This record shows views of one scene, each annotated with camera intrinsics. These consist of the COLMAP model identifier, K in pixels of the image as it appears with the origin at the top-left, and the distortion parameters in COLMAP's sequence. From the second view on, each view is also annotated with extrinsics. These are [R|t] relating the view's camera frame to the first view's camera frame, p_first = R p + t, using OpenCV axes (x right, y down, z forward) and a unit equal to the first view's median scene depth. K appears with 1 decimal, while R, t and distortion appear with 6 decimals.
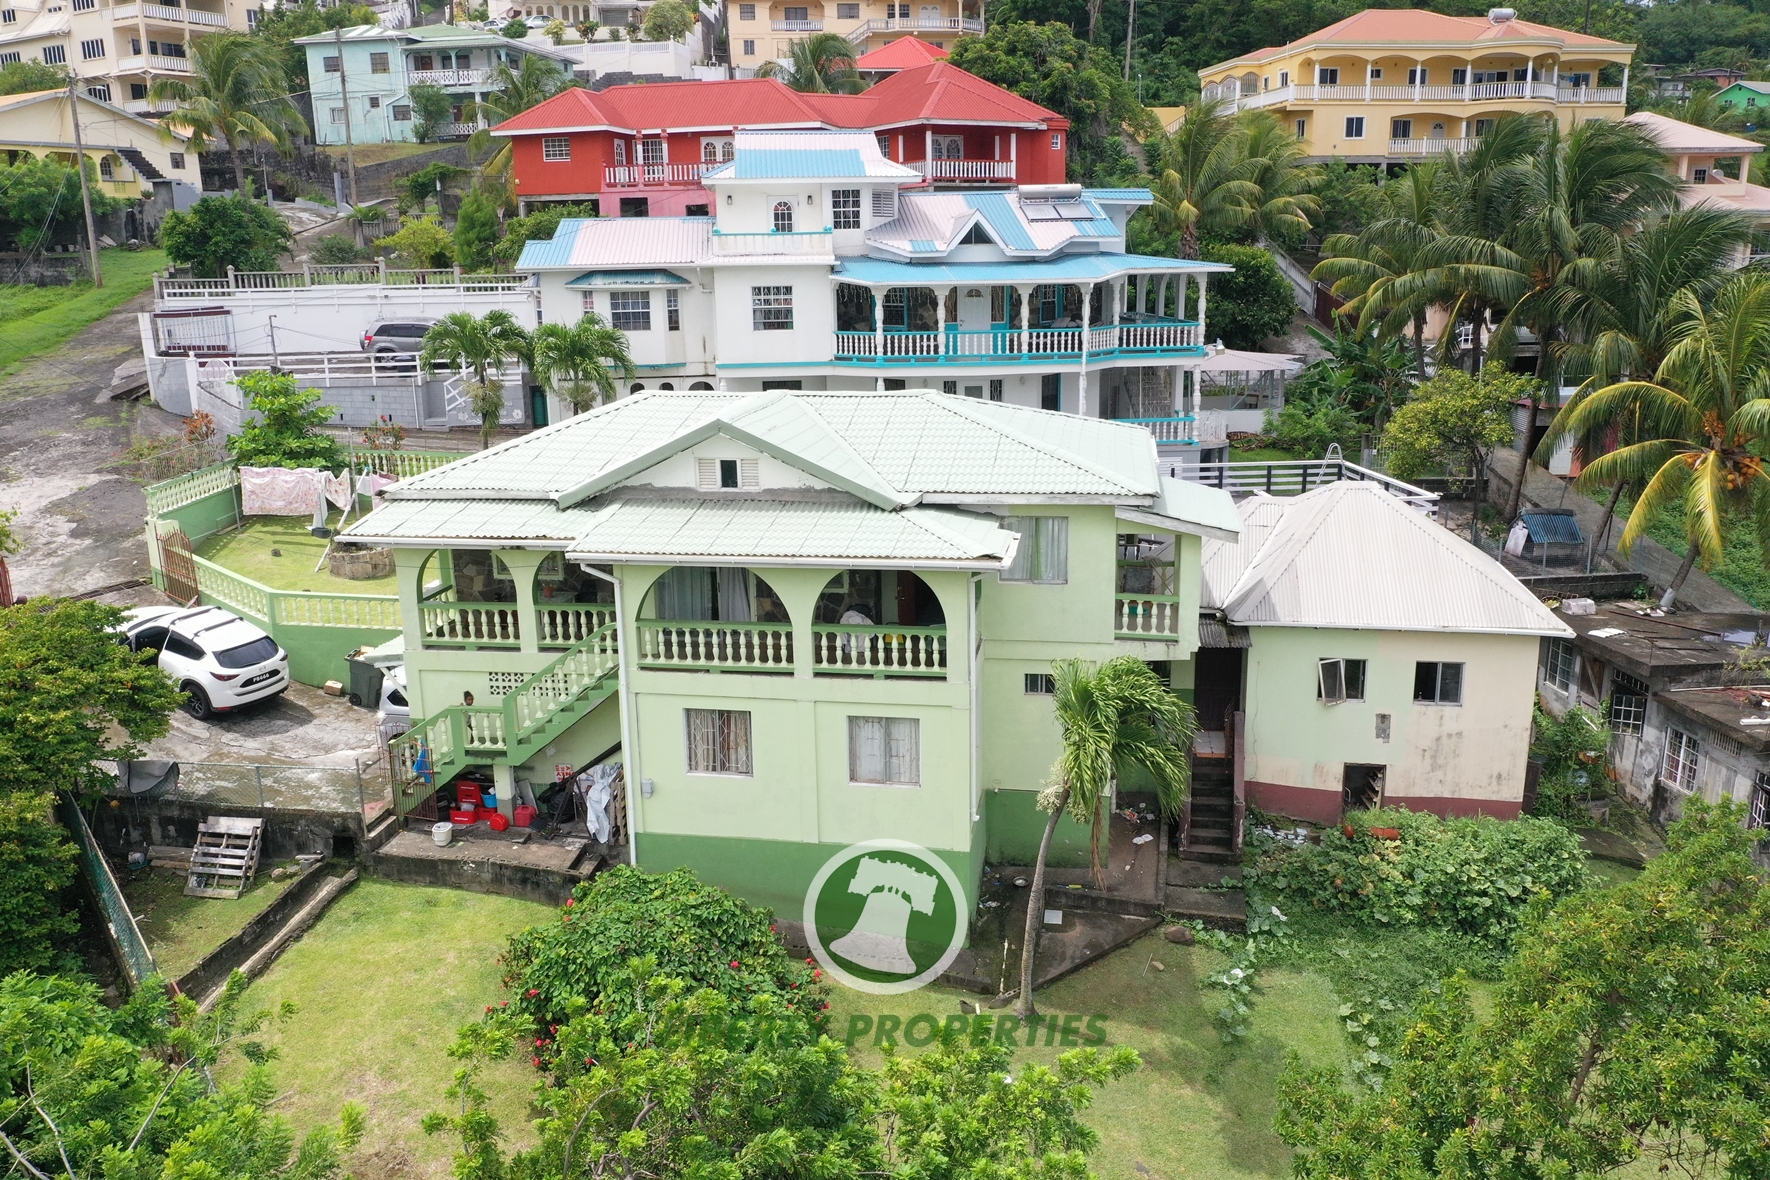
lens RADIAL K [[1395.9, 0, 885.0], [0, 1395.9, 590.0], [0, 0, 1]] dist [0.003576, -0.002066]
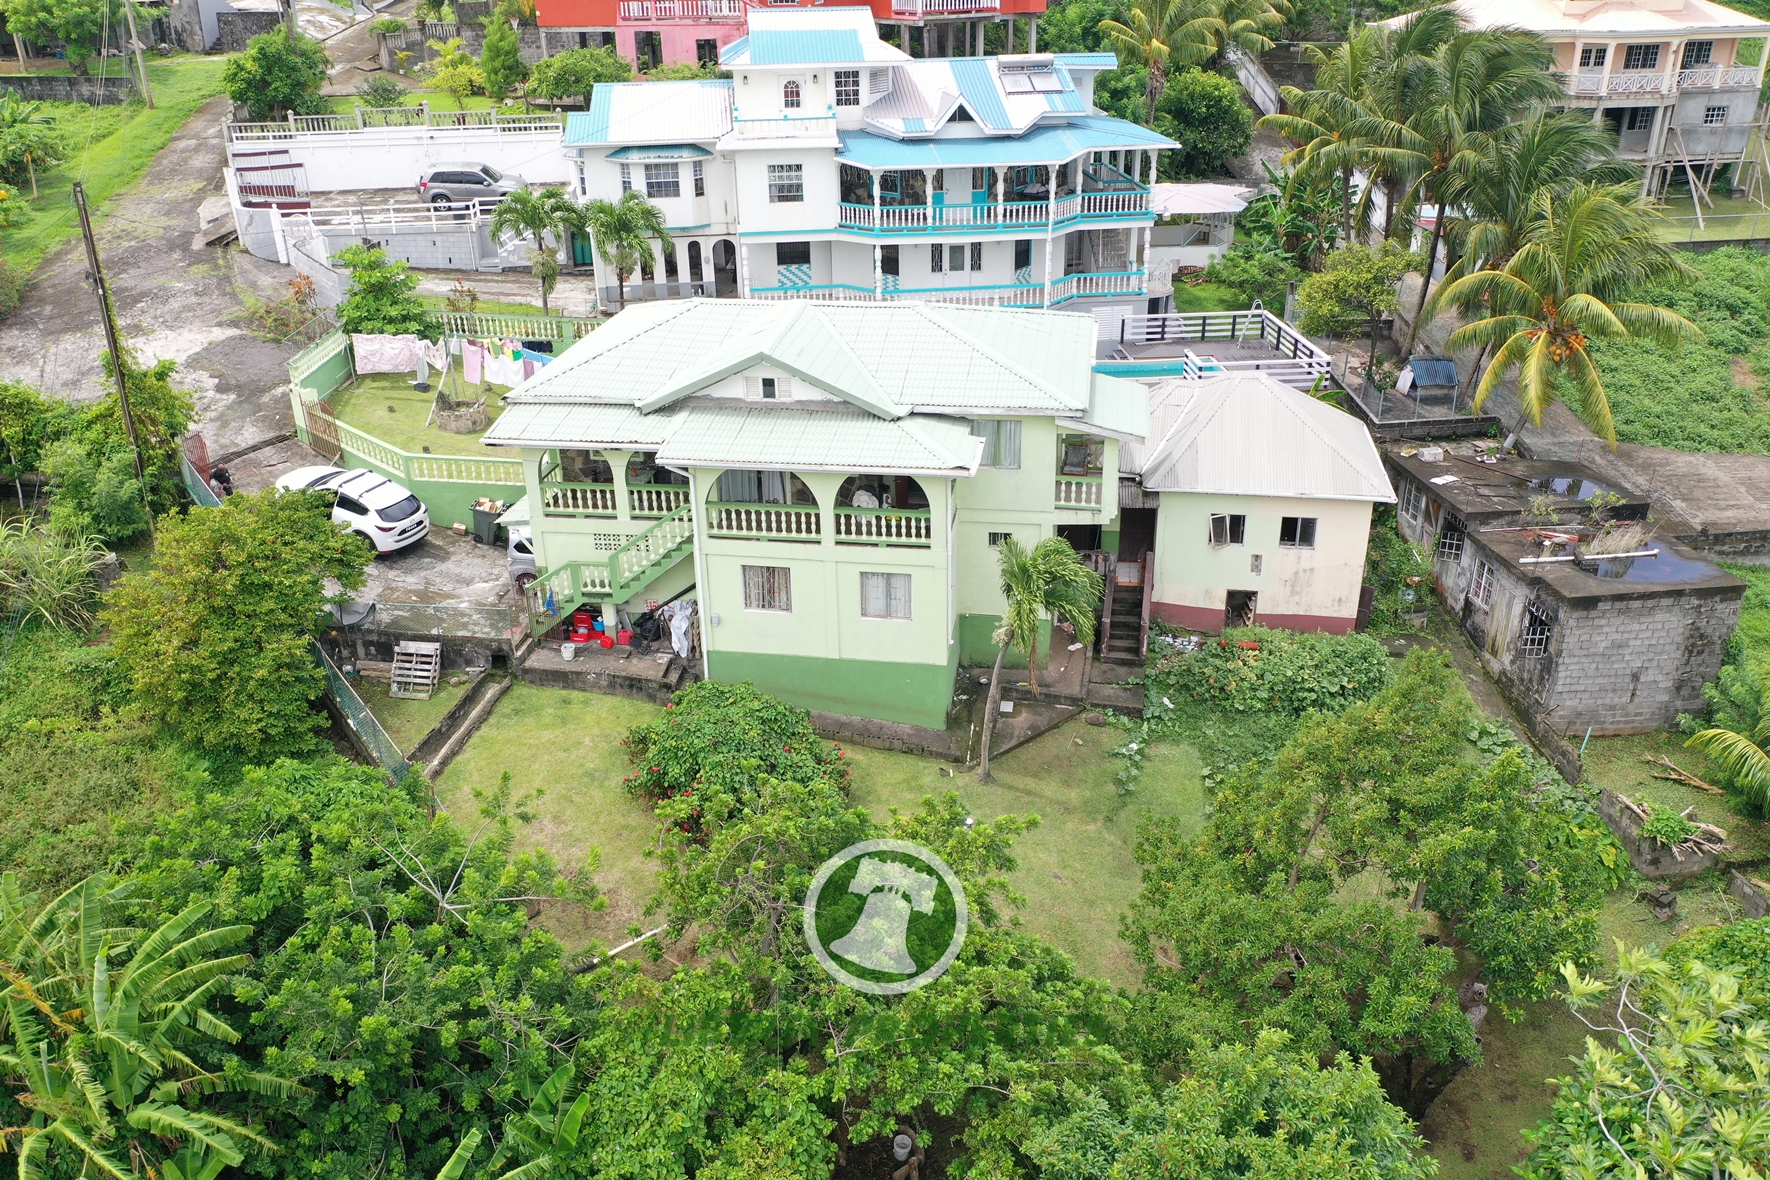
lens RADIAL K [[1397.2, 0, 885.0], [0, 1397.2, 590.0], [0, 0, 1]] dist [0.002966, -0.000975]
pose [[0.999968, -0.004716, 0.006479, -0.006509], [0.003361, 0.980761, 0.195186, -0.099736], [-0.007274, -0.195158, 0.980745, -0.226715]]
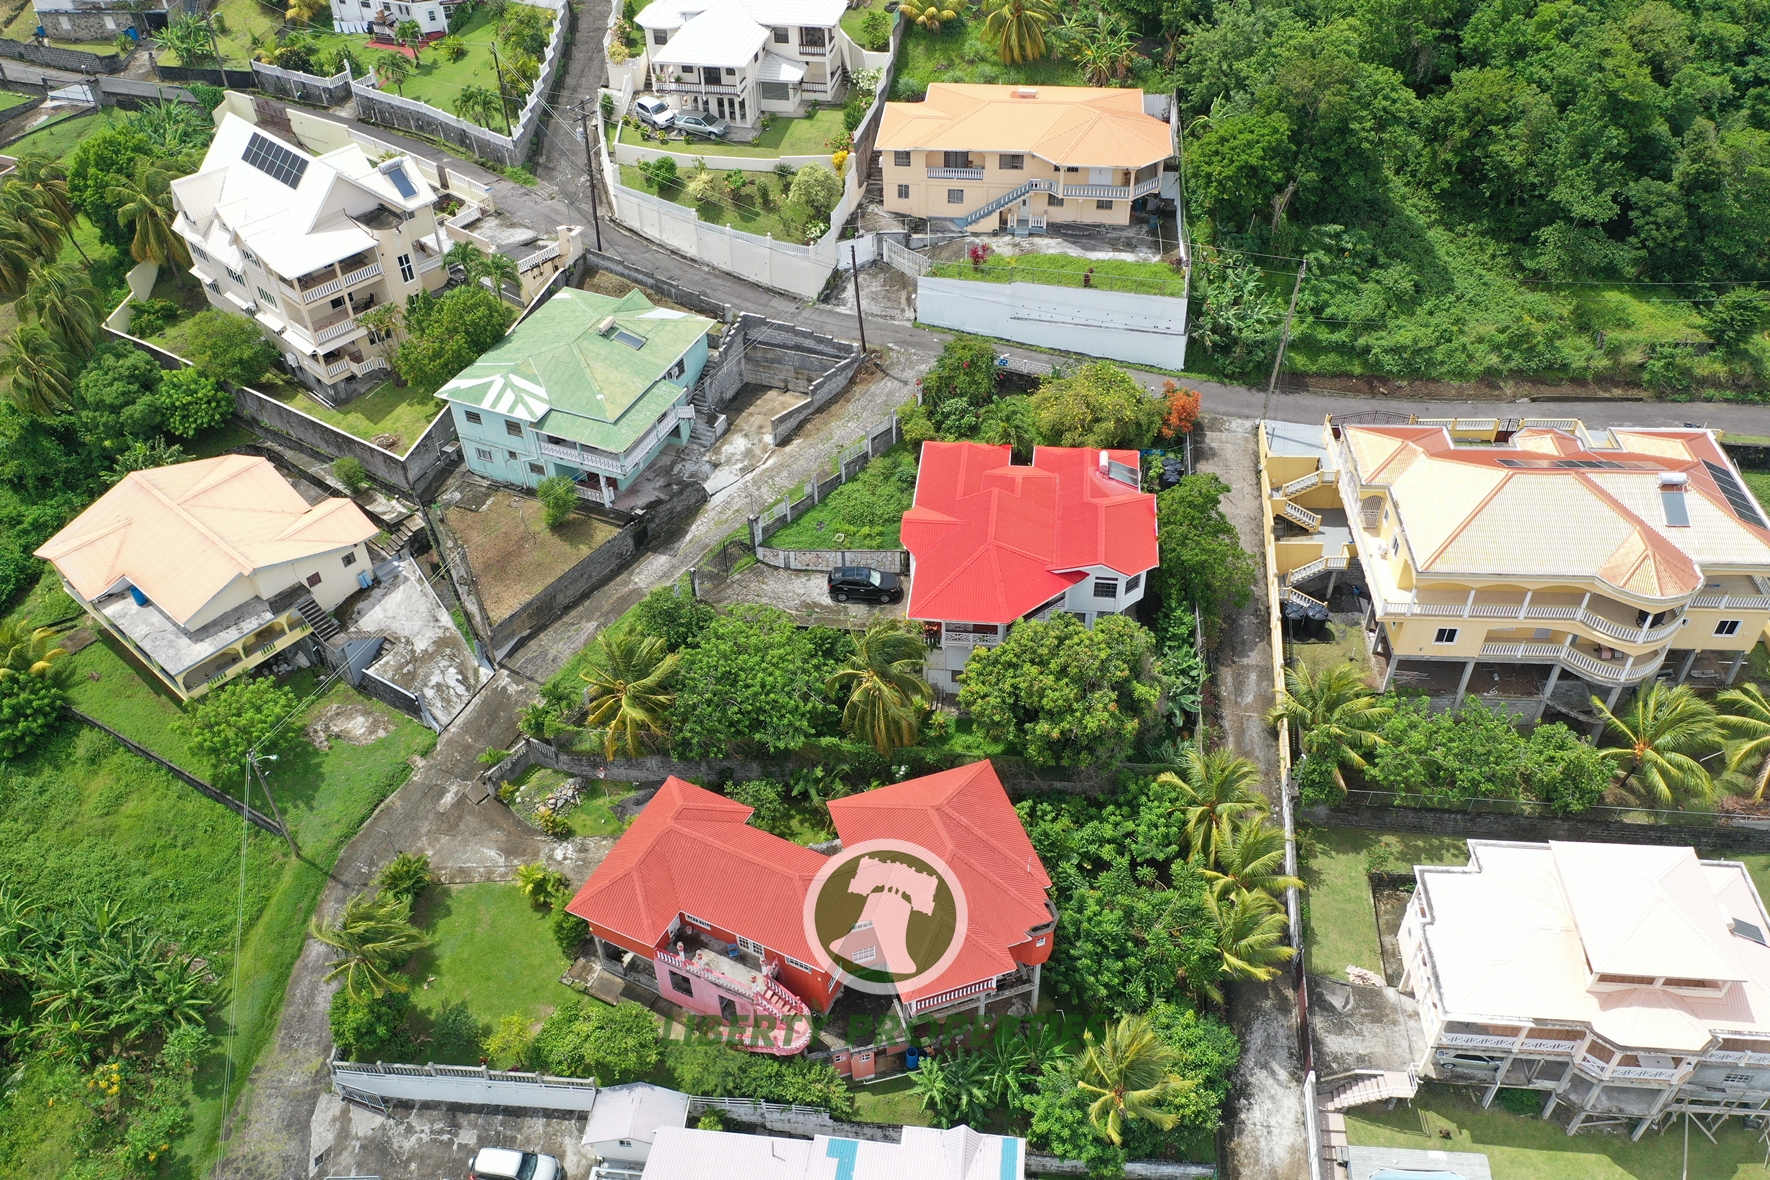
lens RADIAL K [[1397.2, 0, 885.0], [0, 1397.2, 590.0], [0, 0, 1]] dist [0.002966, -0.000975]
pose [[0.978170, 0.134088, -0.158760, 0.222481], [-0.044393, 0.881169, 0.470712, -1.750541], [0.203011, -0.453388, 0.867886, 0.178884]]
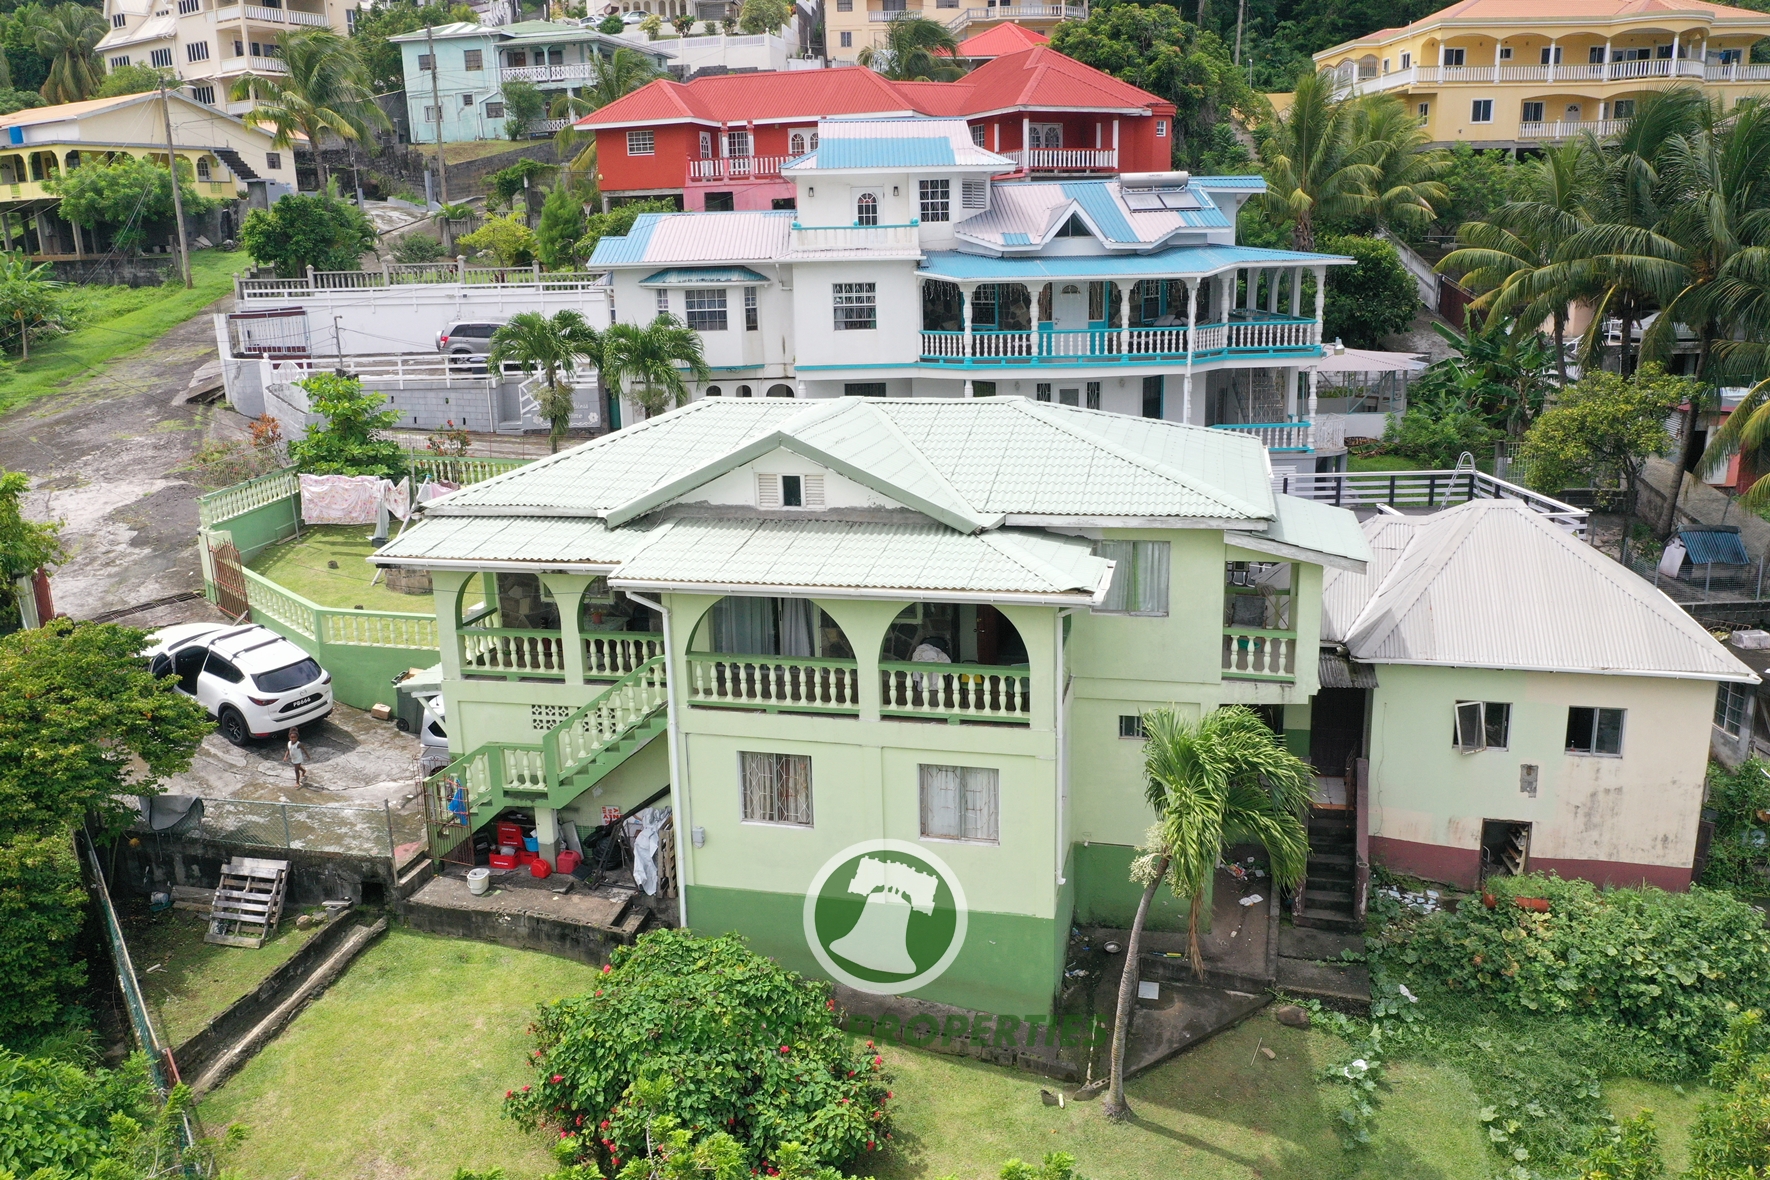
lens RADIAL K [[1397.2, 0, 885.0], [0, 1397.2, 590.0], [0, 0, 1]] dist [0.002966, -0.000975]
pose [[0.997476, 0.009811, -0.070324, 0.008351], [-0.009634, 0.999950, 0.002860, -0.014264], [0.070349, -0.002175, 0.997520, 0.064298]]
